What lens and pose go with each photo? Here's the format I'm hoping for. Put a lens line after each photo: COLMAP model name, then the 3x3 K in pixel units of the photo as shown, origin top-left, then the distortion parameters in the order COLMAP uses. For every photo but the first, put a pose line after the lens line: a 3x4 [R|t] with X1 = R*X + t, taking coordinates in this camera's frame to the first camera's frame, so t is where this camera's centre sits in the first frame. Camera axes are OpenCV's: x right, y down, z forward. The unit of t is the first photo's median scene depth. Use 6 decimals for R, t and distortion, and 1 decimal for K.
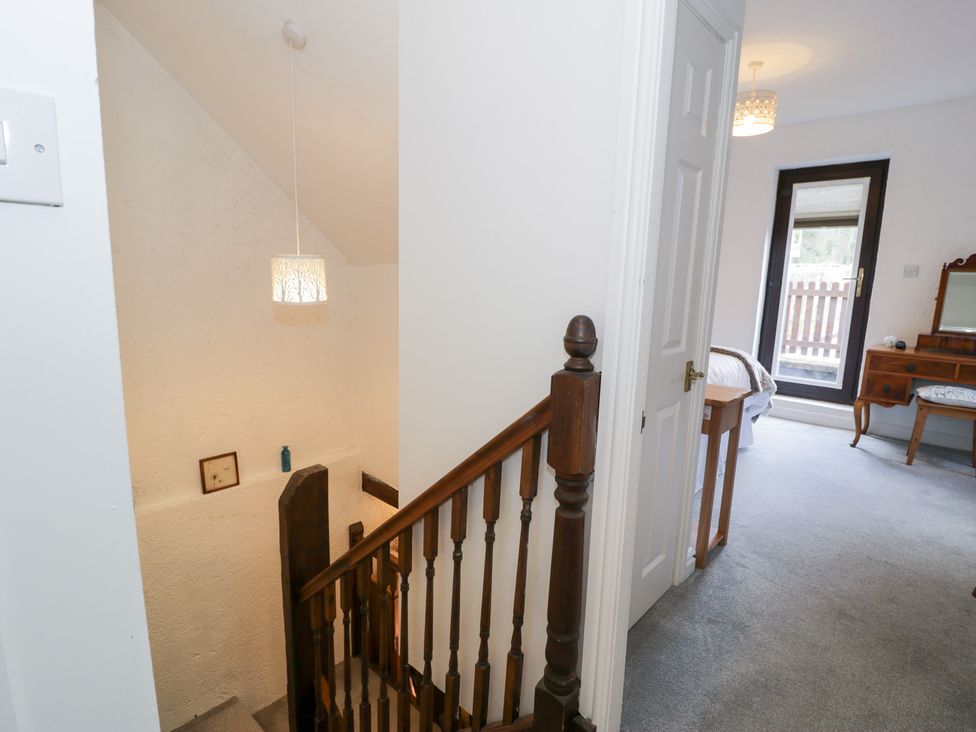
lens RADIAL K [[515.0, 0, 482.8], [0, 515.0, 365.7], [0, 0, 1]] dist [0.000920, -0.014214]
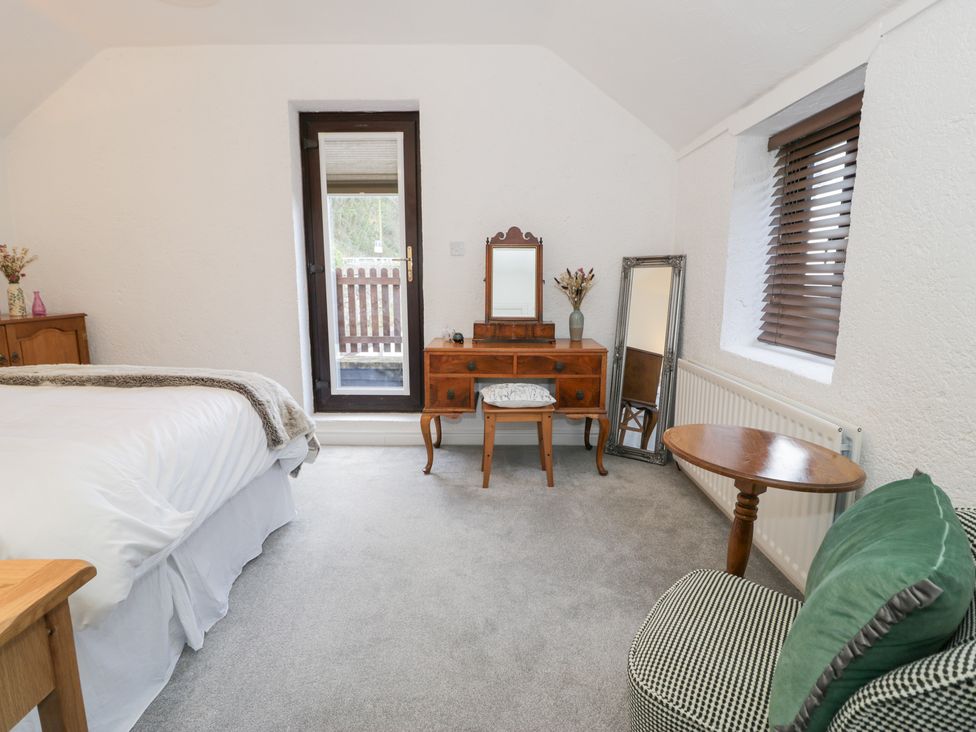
lens RADIAL K [[515.0, 0, 482.8], [0, 515.0, 365.7], [0, 0, 1]] dist [0.000920, -0.014214]
pose [[0.749143, -0.132528, 0.649015, 0.296144], [0.128517, 0.990243, 0.053863, -0.034693], [-0.649822, 0.043059, 0.758866, 0.341514]]
